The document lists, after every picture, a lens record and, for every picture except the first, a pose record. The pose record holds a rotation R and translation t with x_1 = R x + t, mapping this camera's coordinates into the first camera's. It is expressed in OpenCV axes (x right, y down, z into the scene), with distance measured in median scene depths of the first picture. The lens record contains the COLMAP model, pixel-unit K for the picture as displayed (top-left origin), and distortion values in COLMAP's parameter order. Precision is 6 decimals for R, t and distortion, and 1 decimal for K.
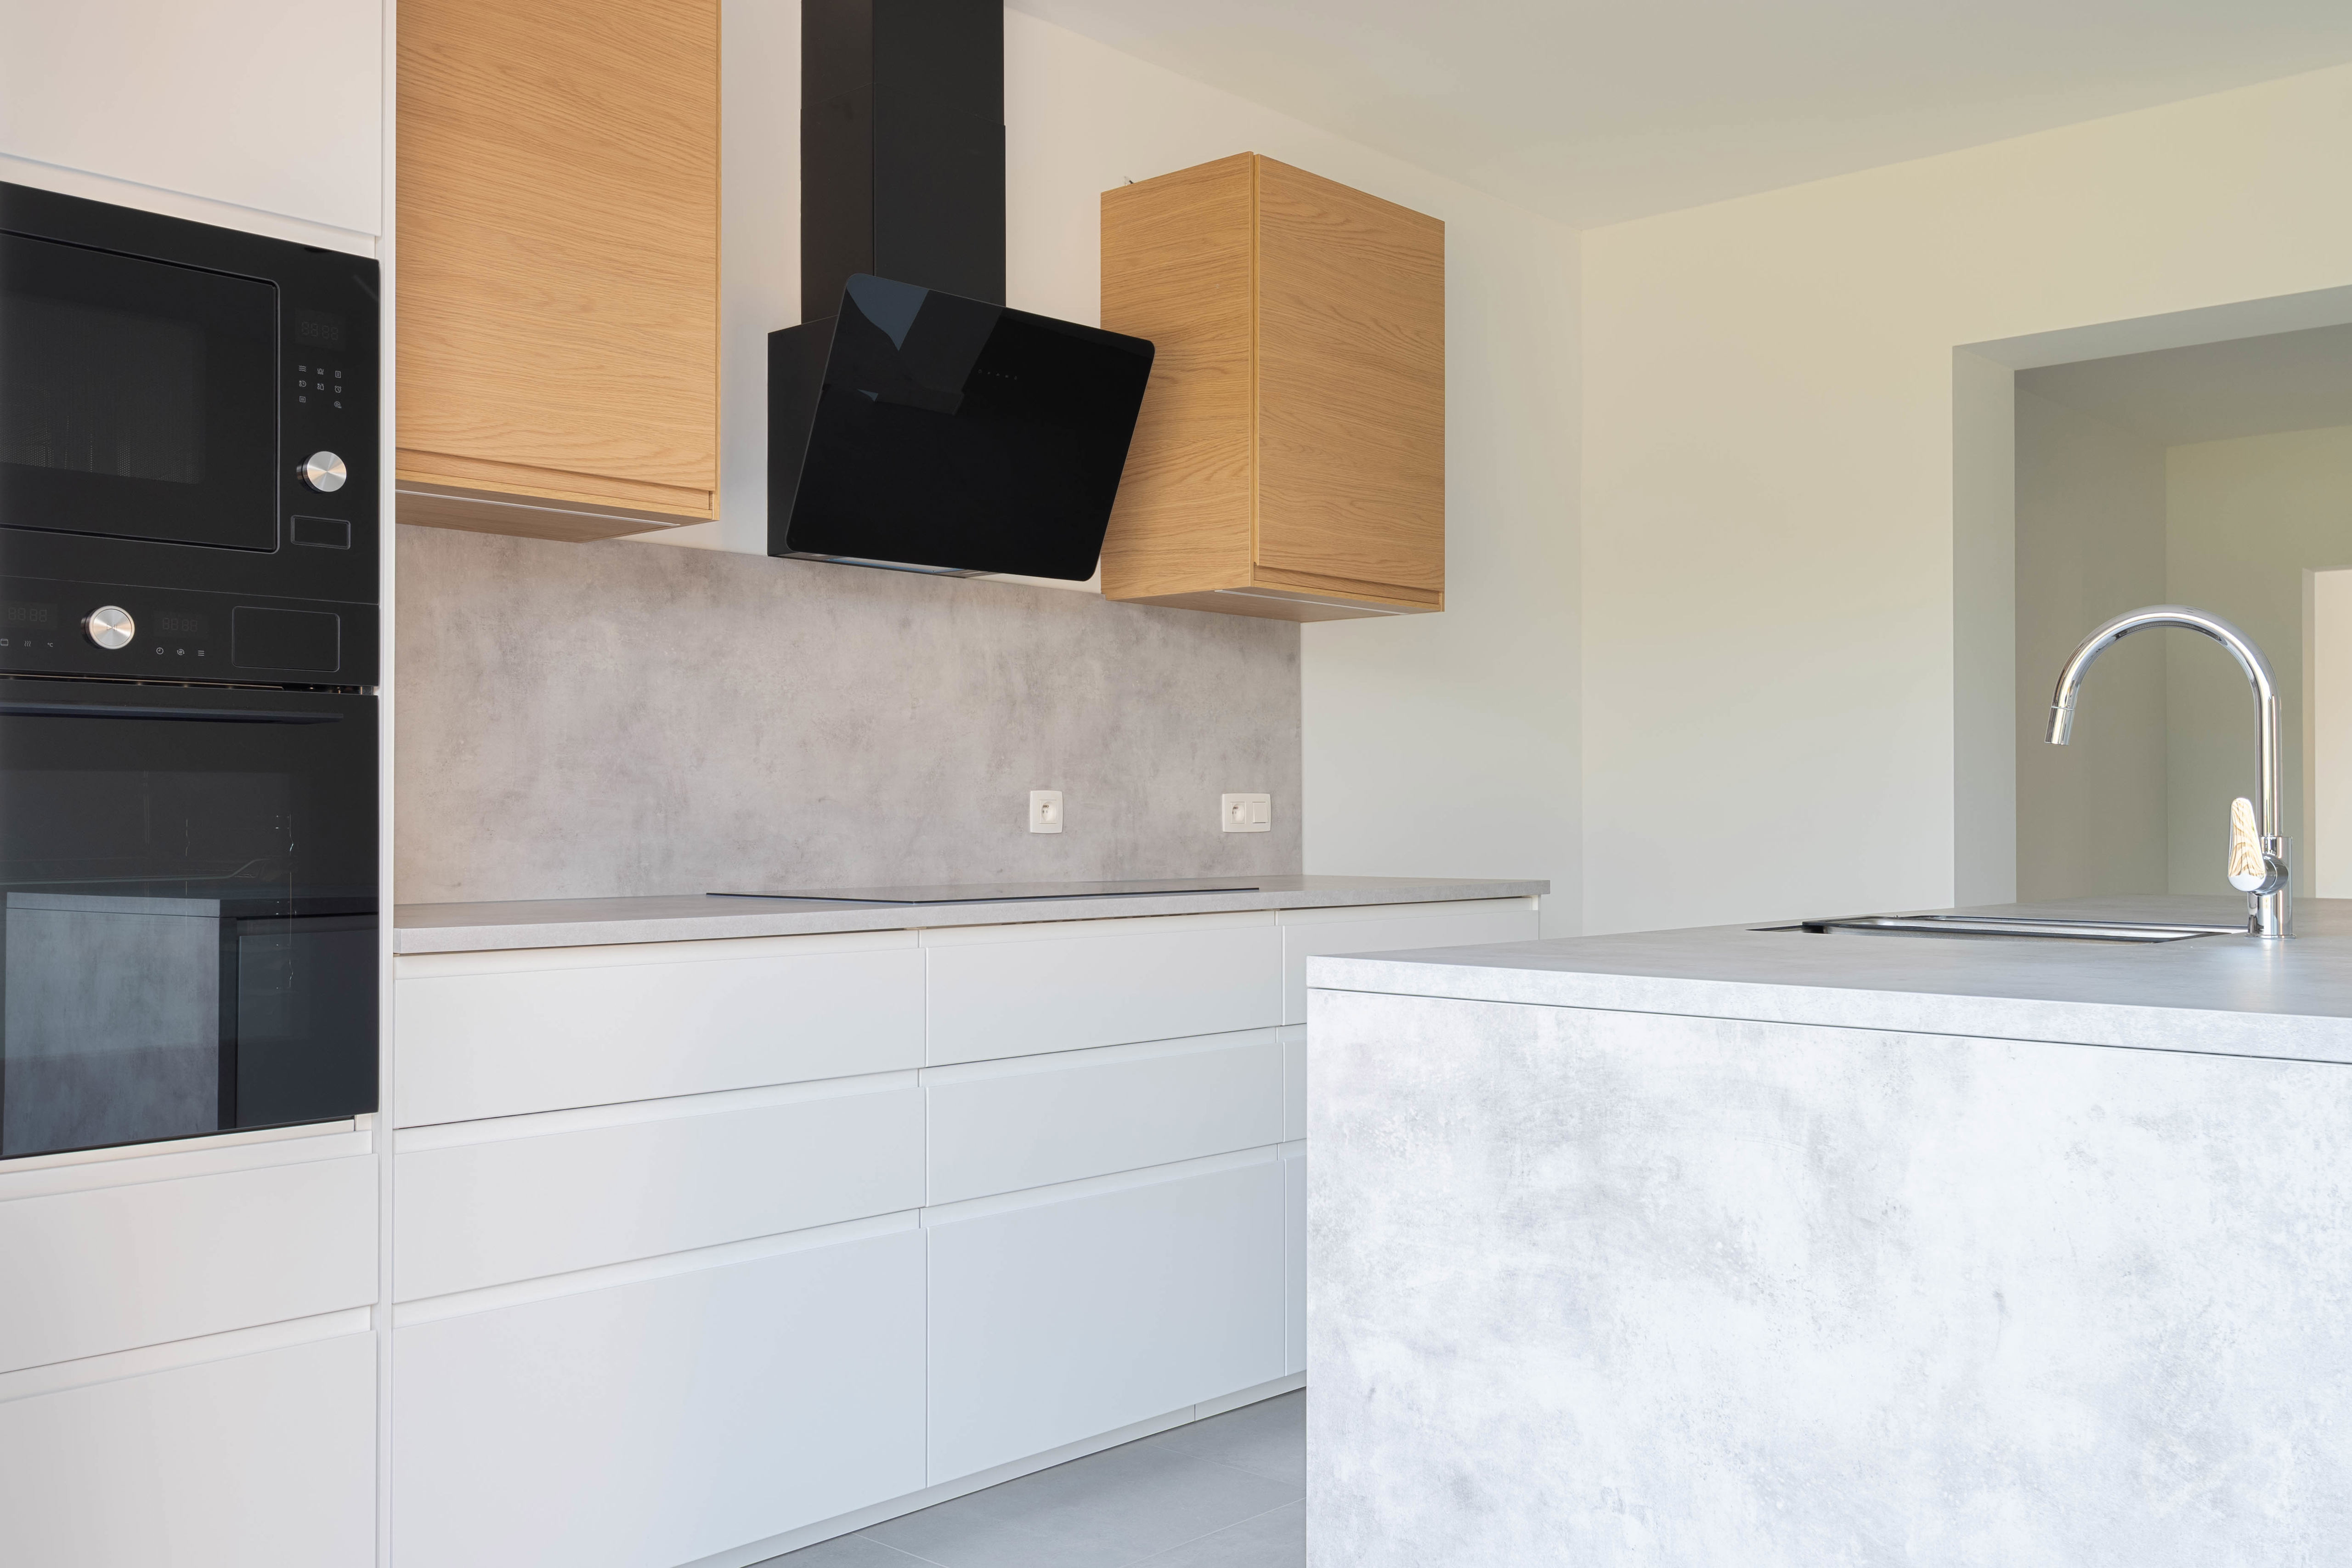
lens RADIAL K [[2034.3, 0, 1176.0], [0, 2034.3, 784.0], [0, 0, 1]] dist [0.003561, 0.000428]
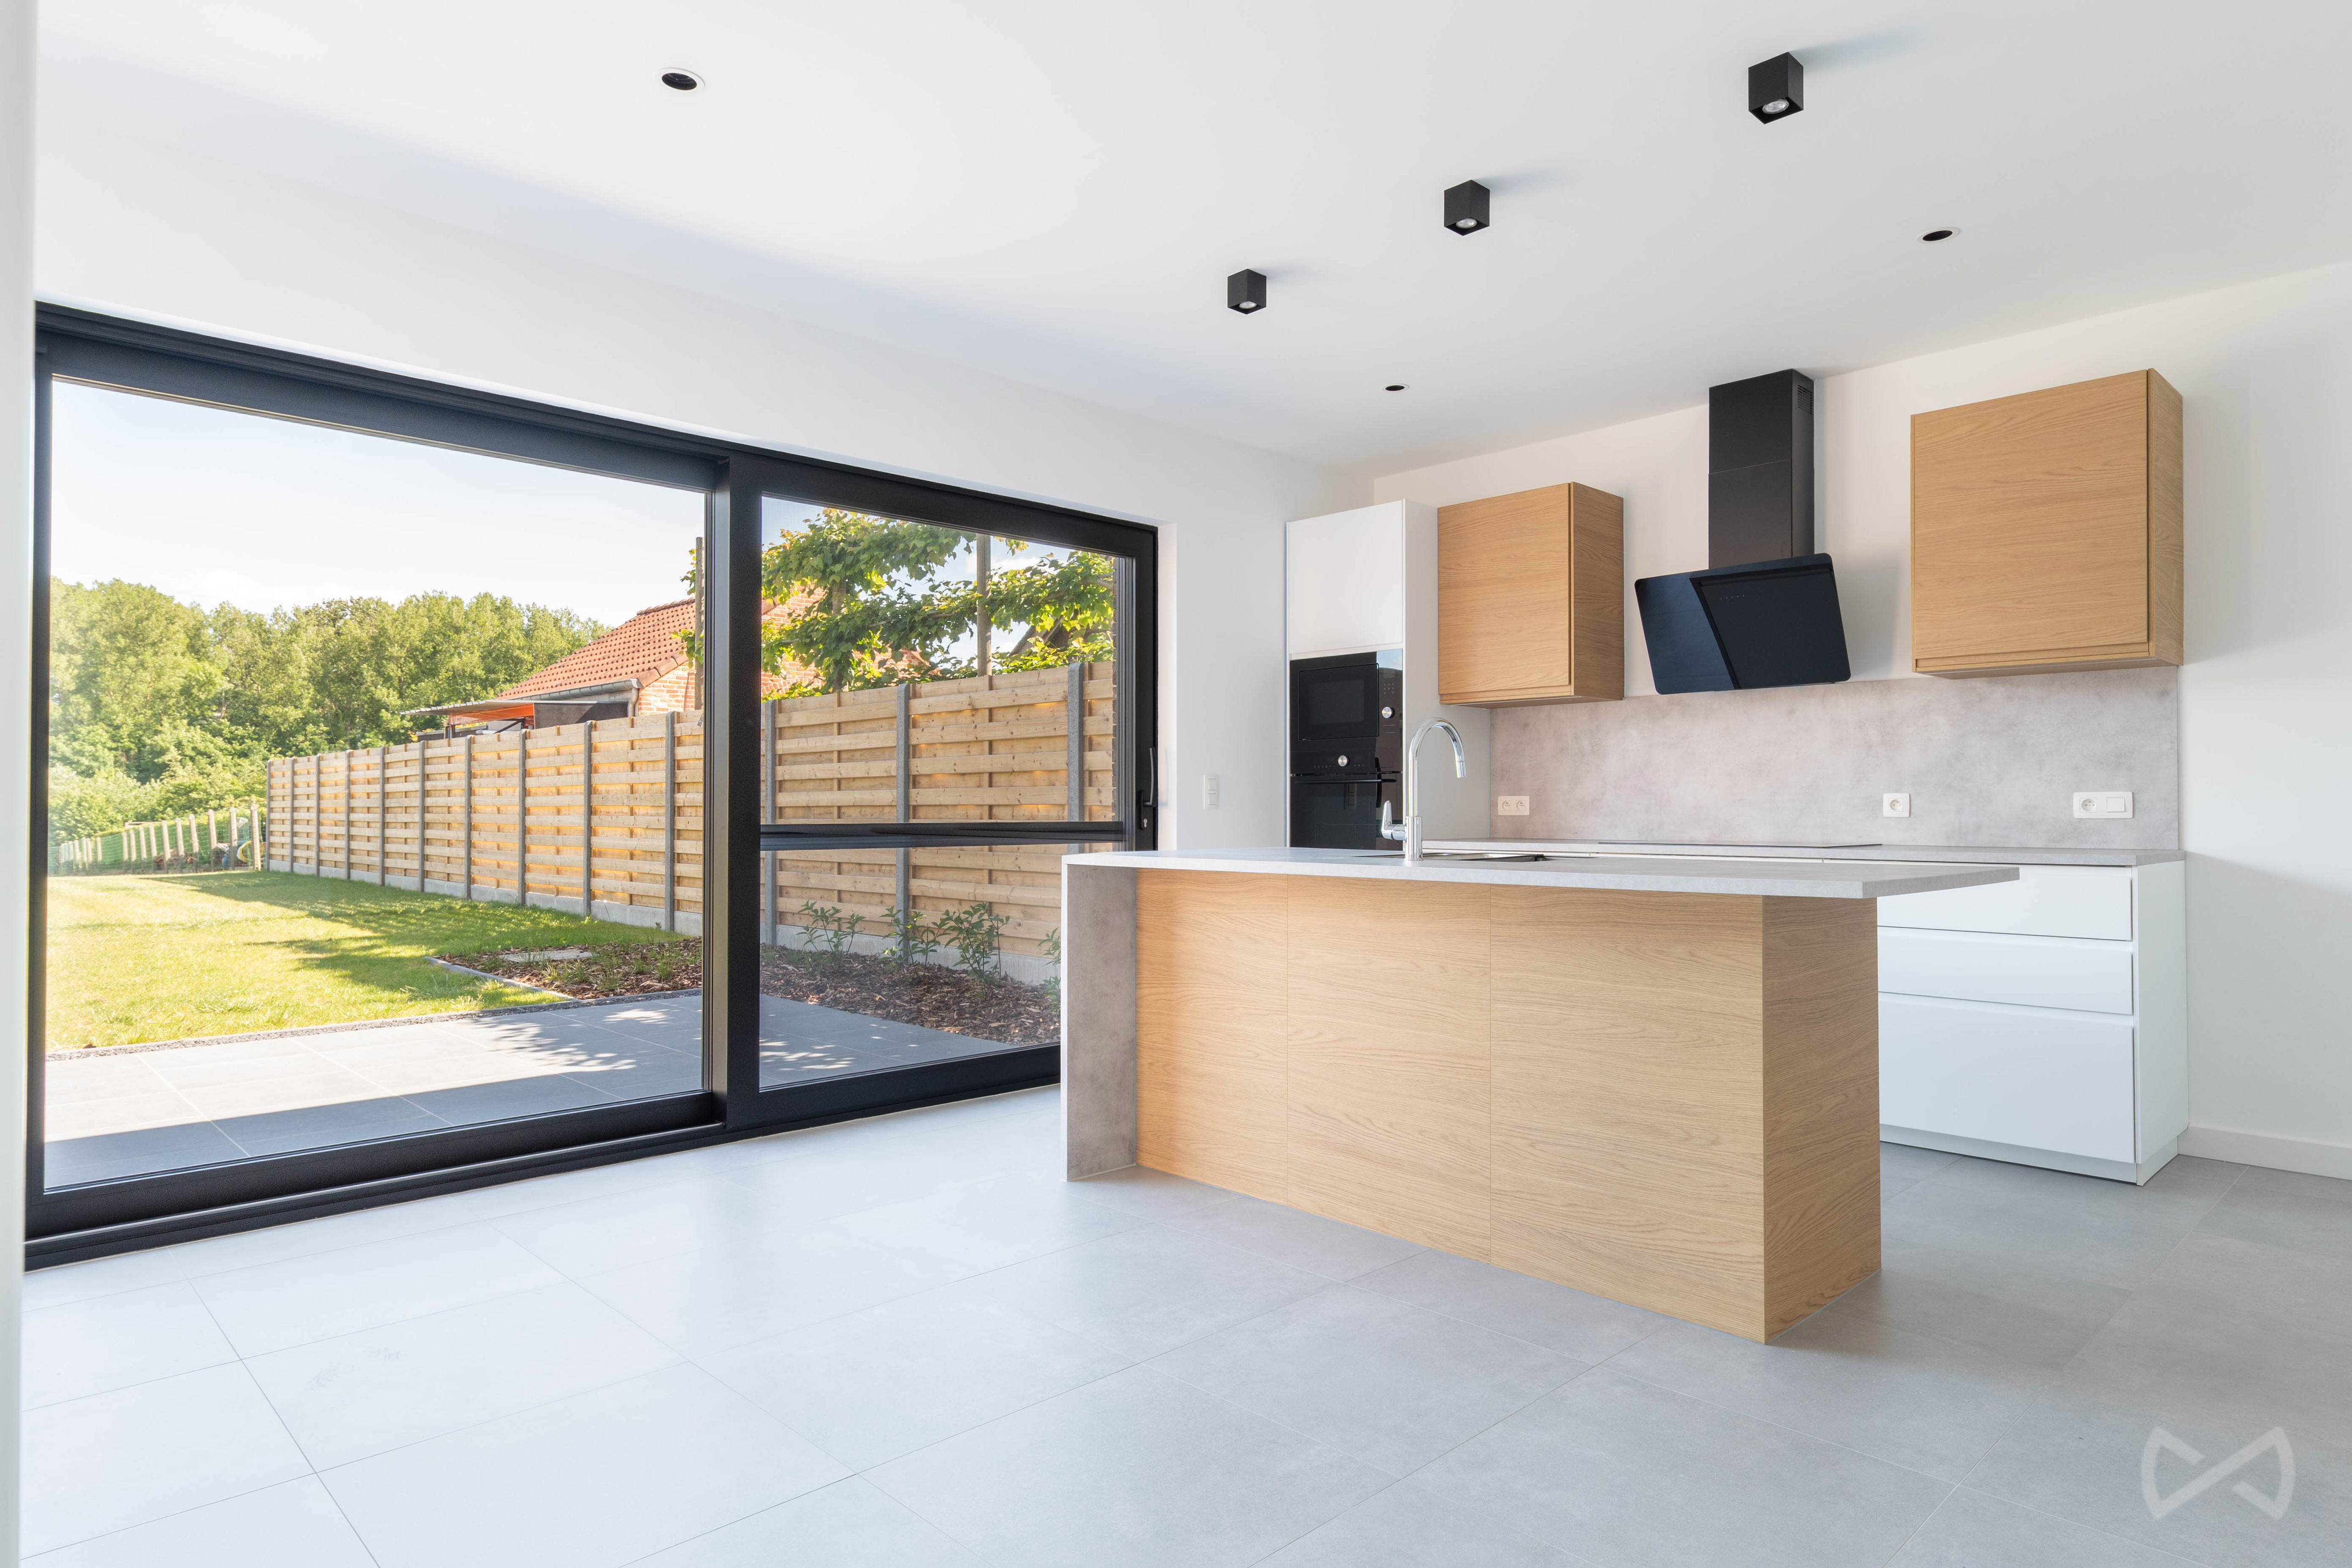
lens RADIAL K [[1337.4, 0, 1172.8], [0, 1337.4, 810.6], [0, 0, 1]] dist [0.007180, 0.002263]
pose [[-0.051406, 0.000245, -0.998678, 1.161993], [0.014094, 0.999901, -0.000481, 0.010288], [0.998578, -0.014100, -0.051405, 0.431363]]
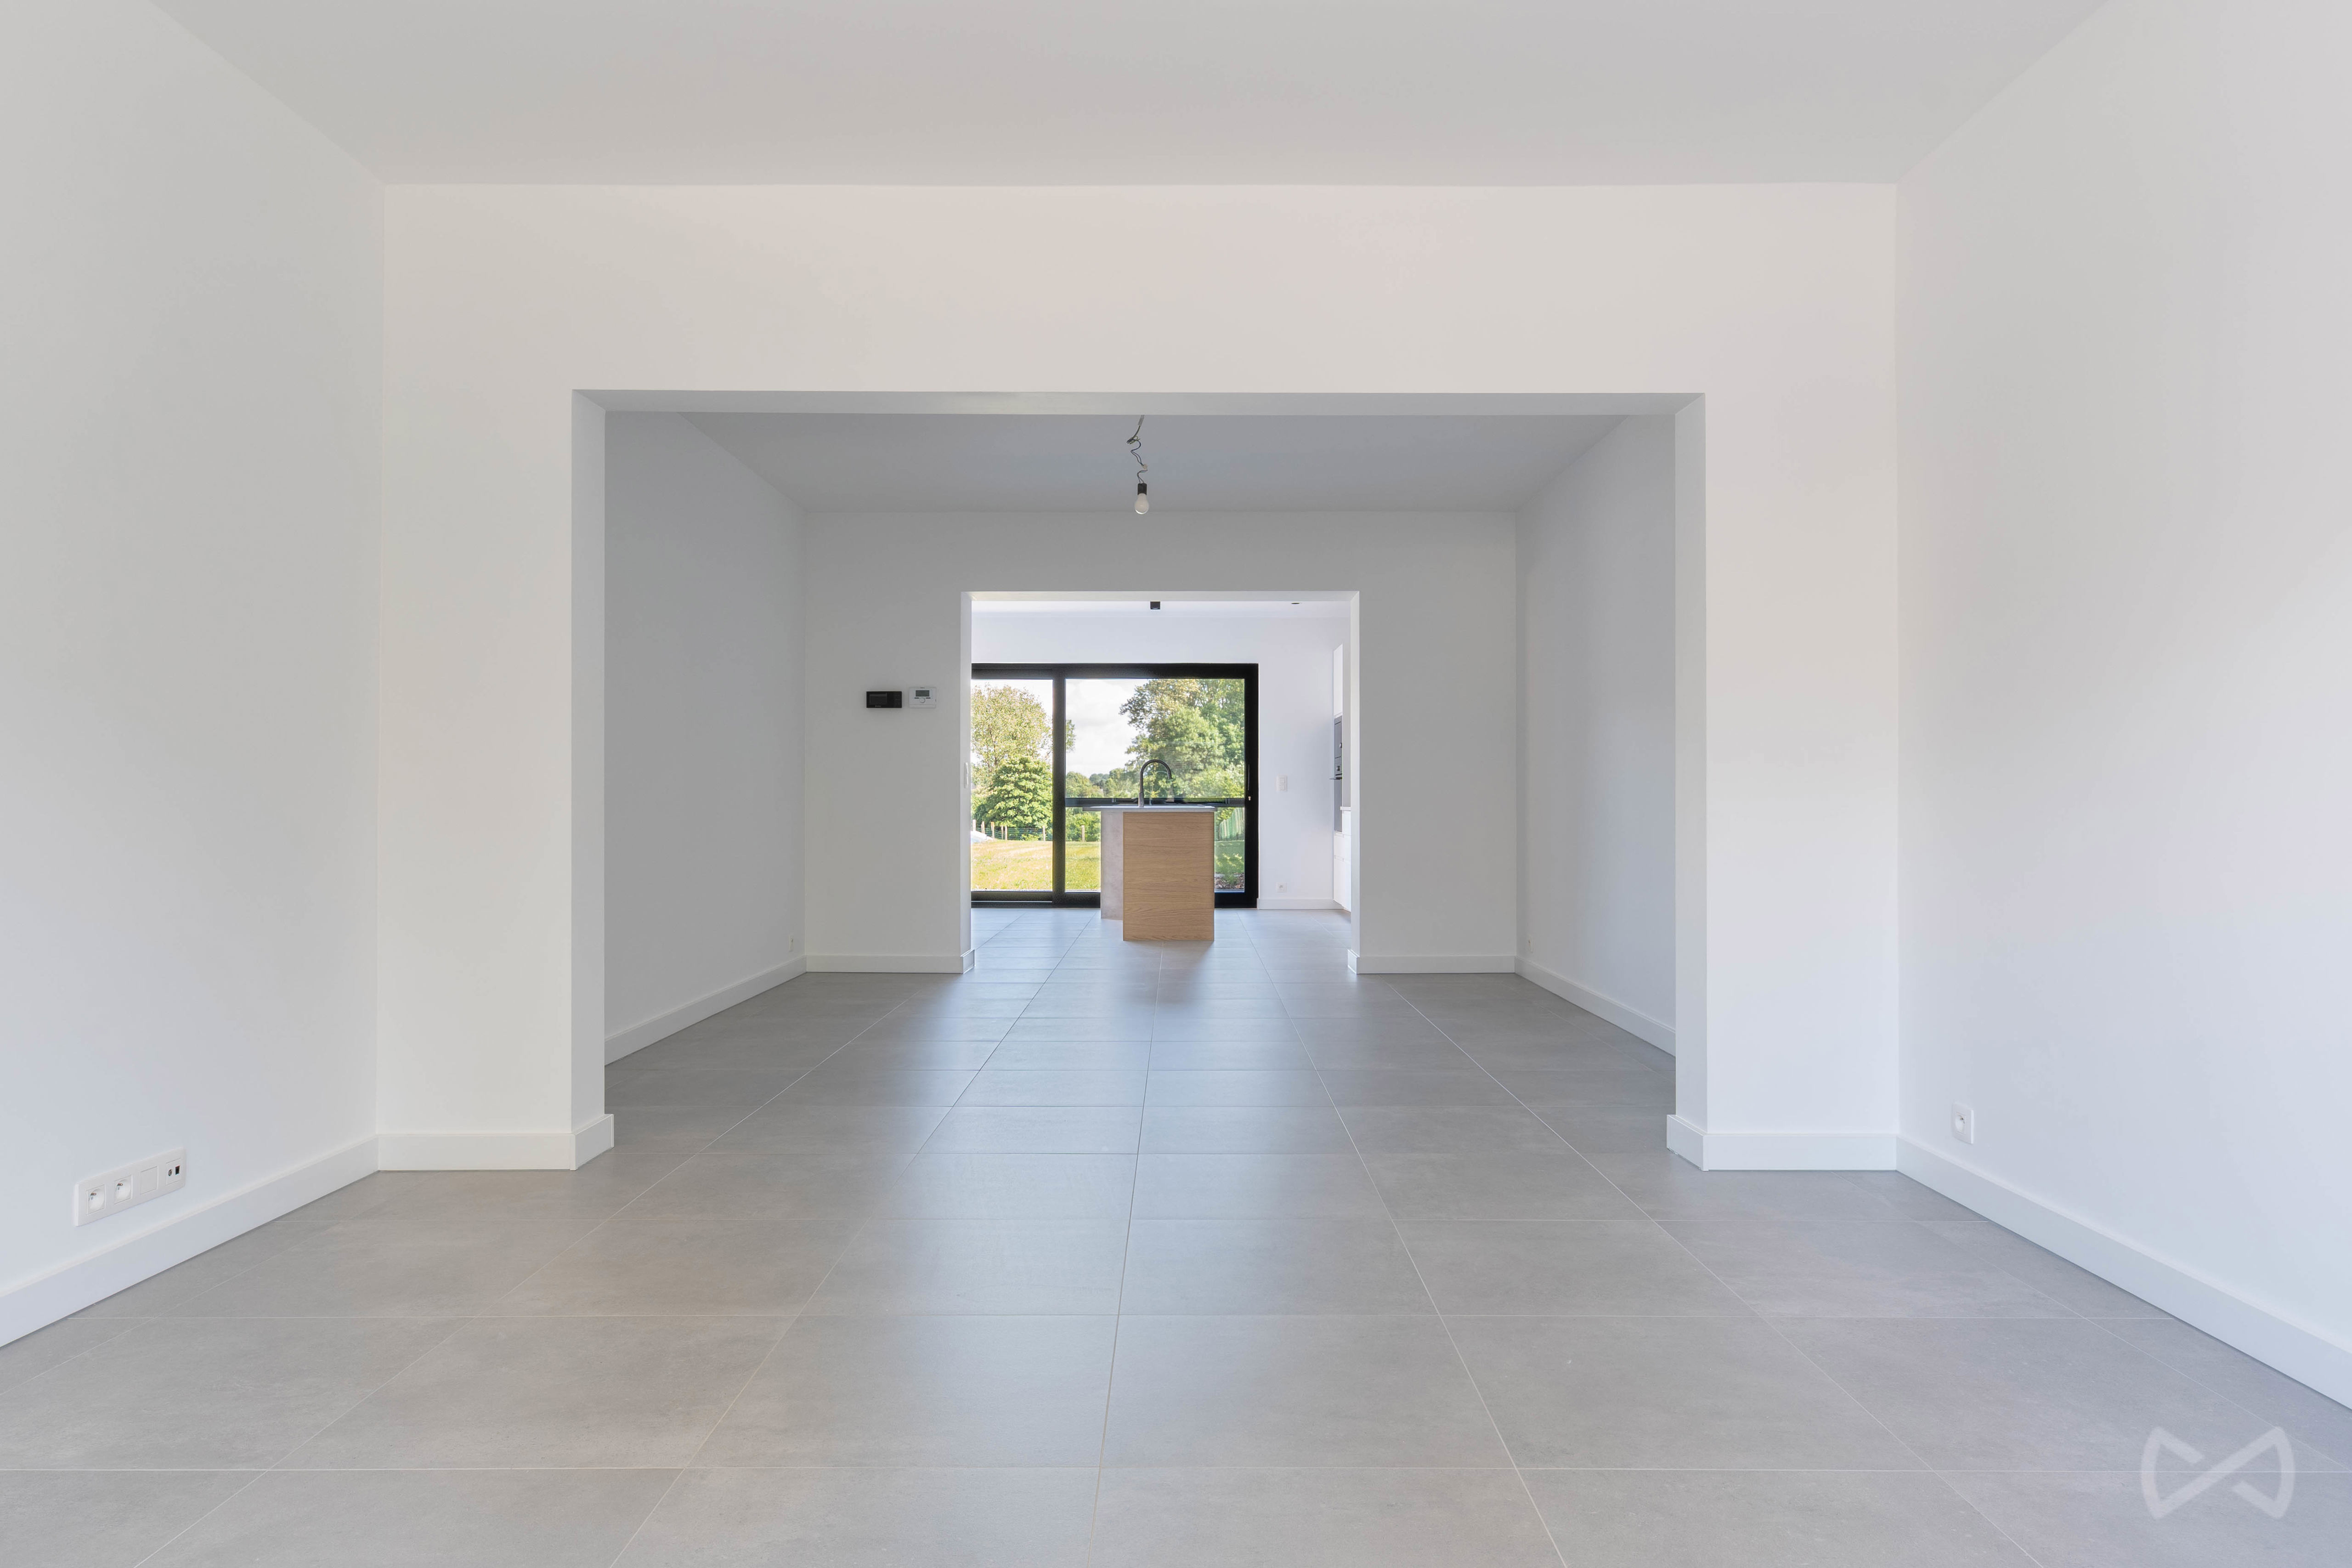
lens RADIAL K [[1434.6, 0, 1176.0], [0, 1434.6, 784.0], [0, 0, 1]] dist [0.001657, 0.000434]
pose [[-0.735619, -0.006450, -0.677365, 2.143284], [0.012090, 0.999670, -0.022649, 0.062214], [0.677288, -0.024851, -0.735298, 2.641895]]
